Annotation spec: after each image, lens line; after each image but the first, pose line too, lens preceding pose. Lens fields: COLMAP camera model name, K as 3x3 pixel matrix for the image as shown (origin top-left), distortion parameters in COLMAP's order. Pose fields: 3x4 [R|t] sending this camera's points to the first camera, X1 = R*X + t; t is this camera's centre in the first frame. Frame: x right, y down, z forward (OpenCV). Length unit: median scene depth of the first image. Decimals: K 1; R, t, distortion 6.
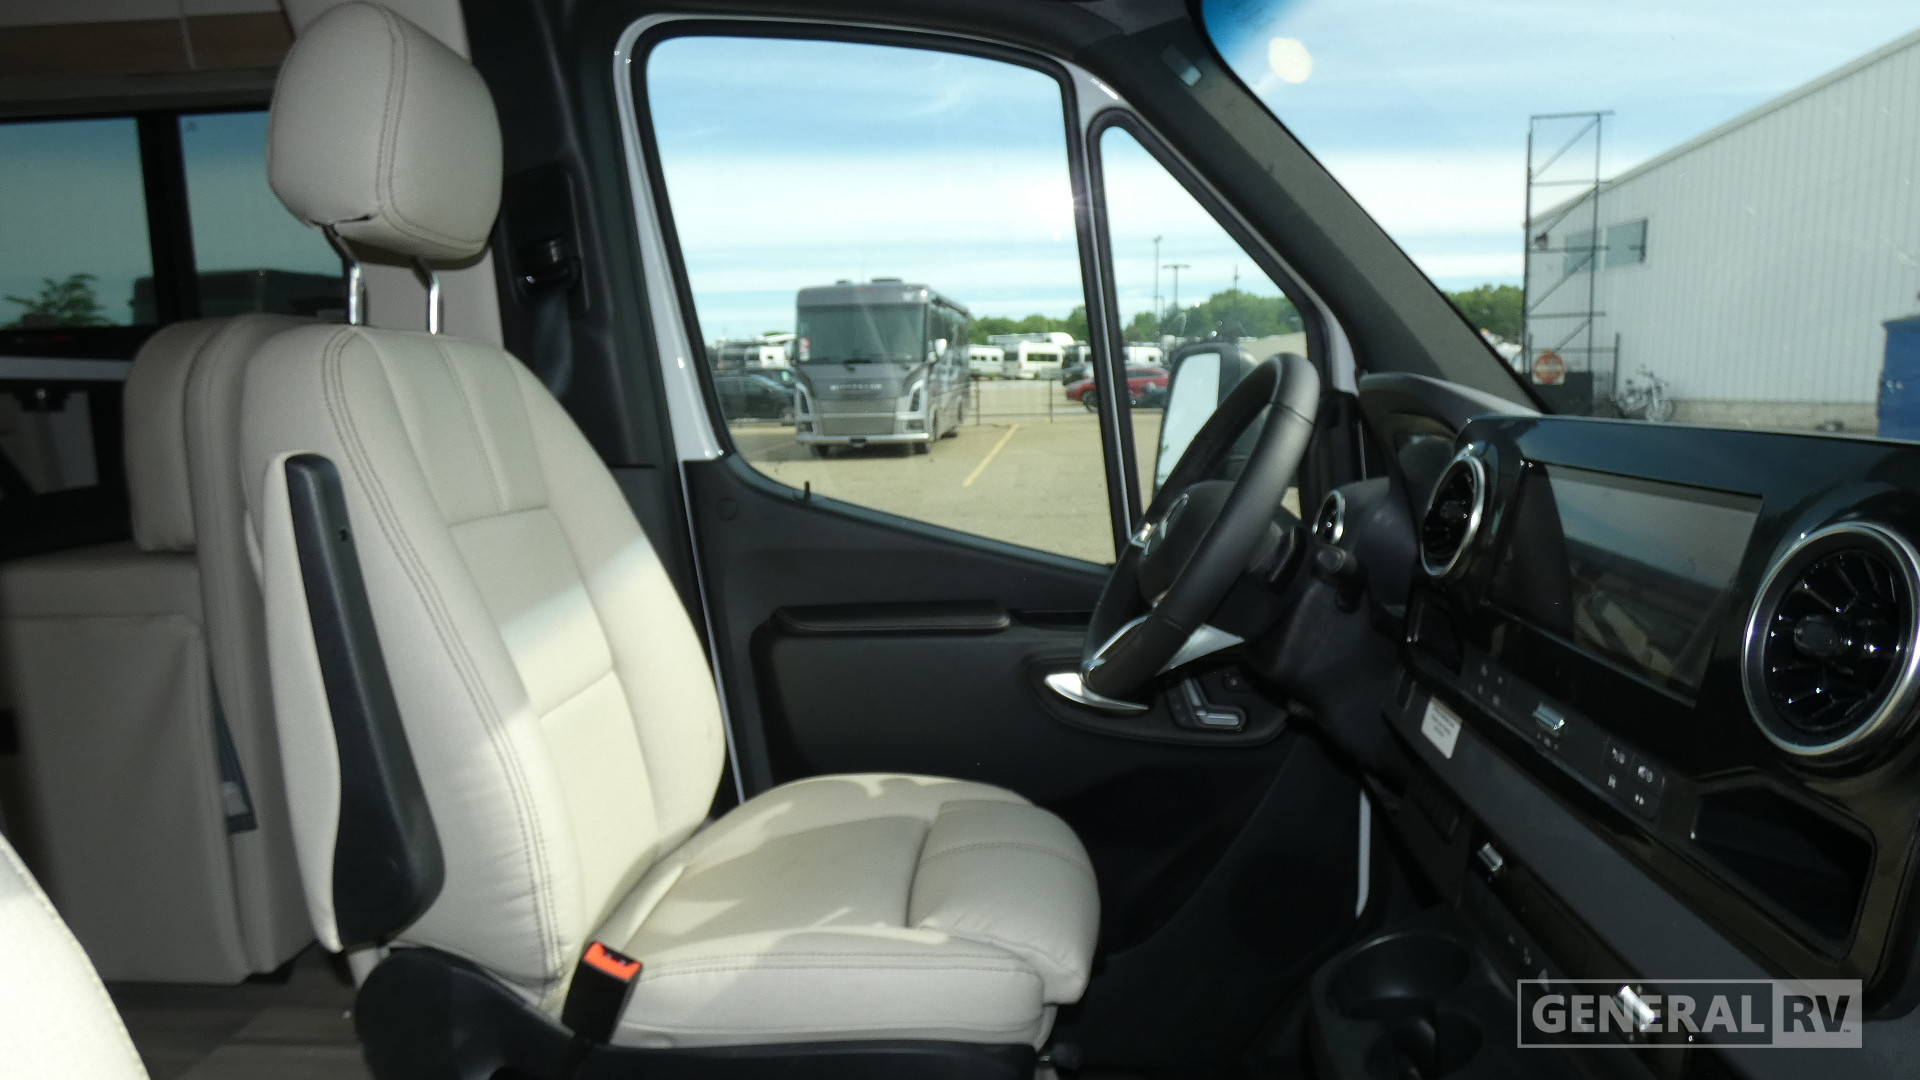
lens RADIAL K [[1140.2, 0, 960.3], [0, 1140.2, 539.7], [0, 0, 1]] dist [-0.005638, -0.003299]
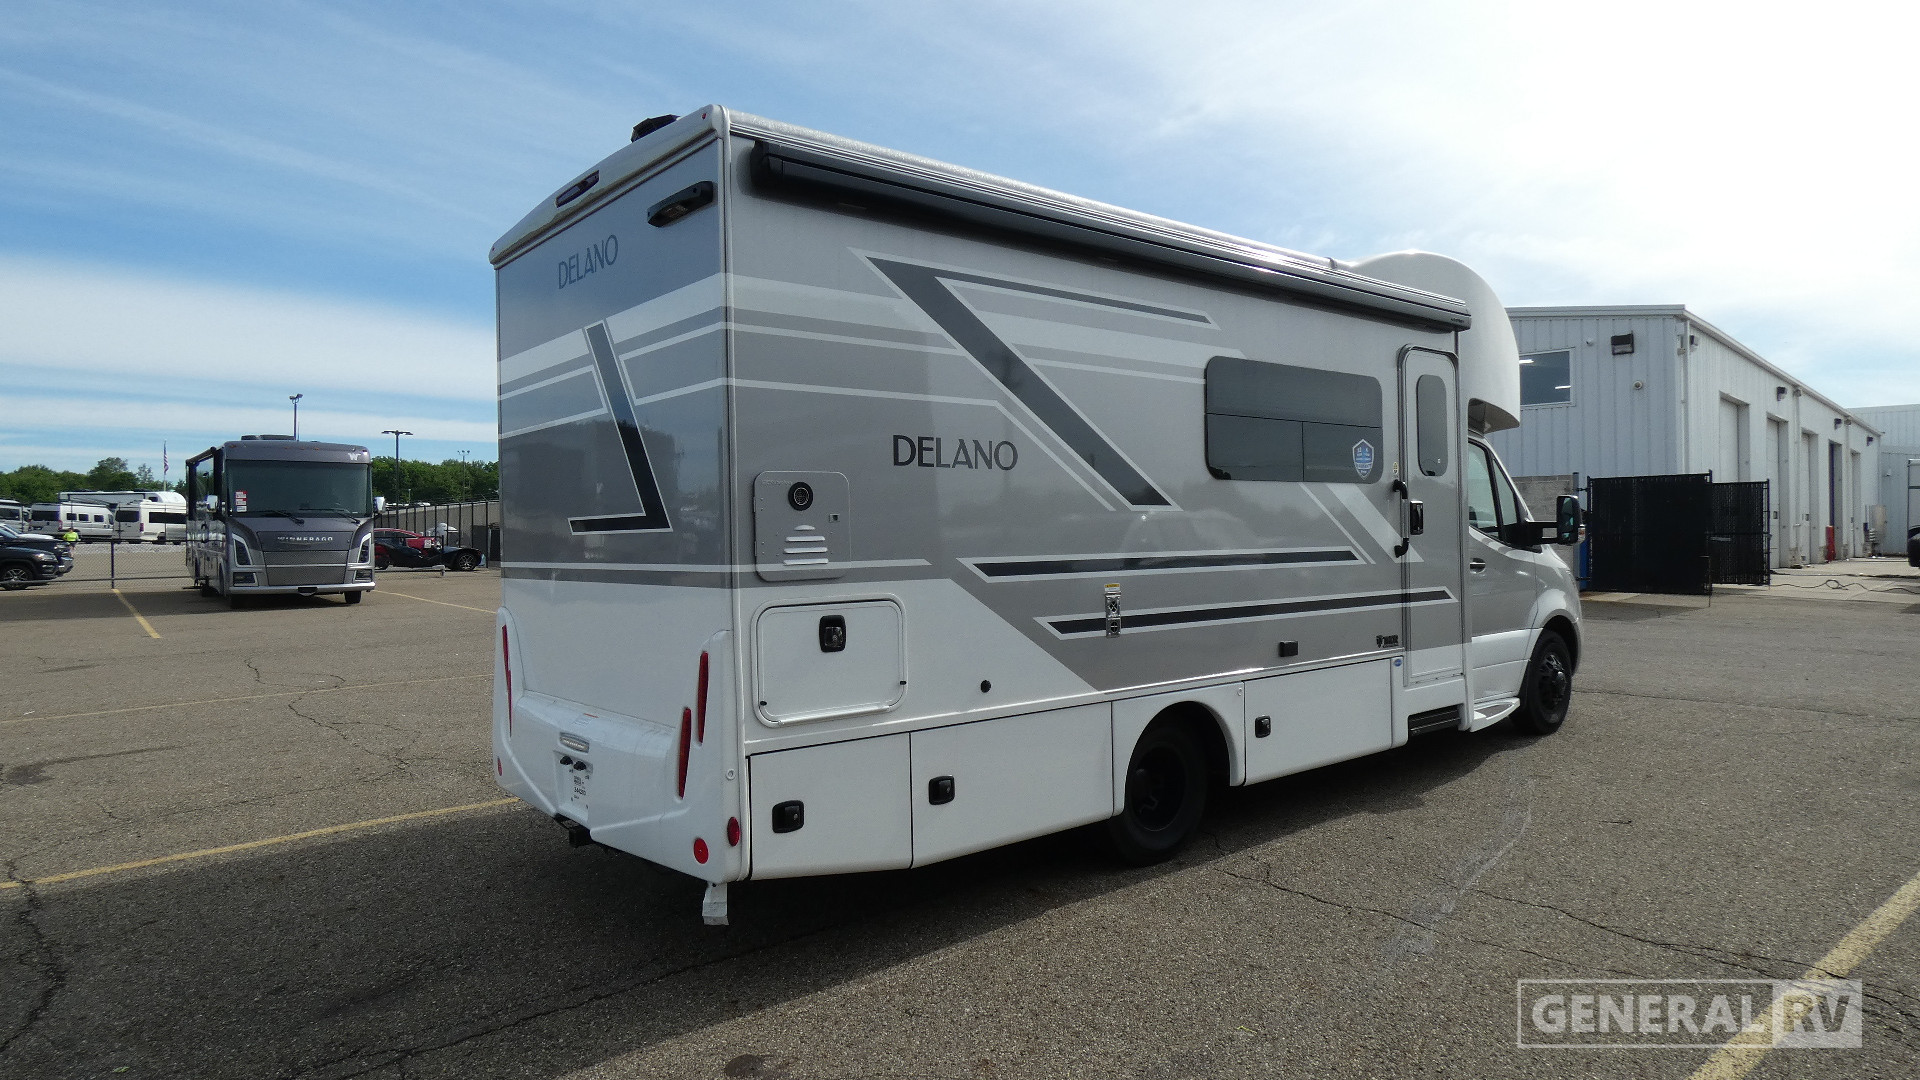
lens RADIAL K [[1140.2, 0, 959.6], [0, 1140.2, 533.8], [0, 0, 1]] dist [-0.005638, -0.003299]
pose [[0.726152, 0.013708, 0.687397, -0.367230], [0.091225, 0.989040, -0.116091, 0.037019], [-0.681455, 0.147008, 0.716944, -0.155924]]
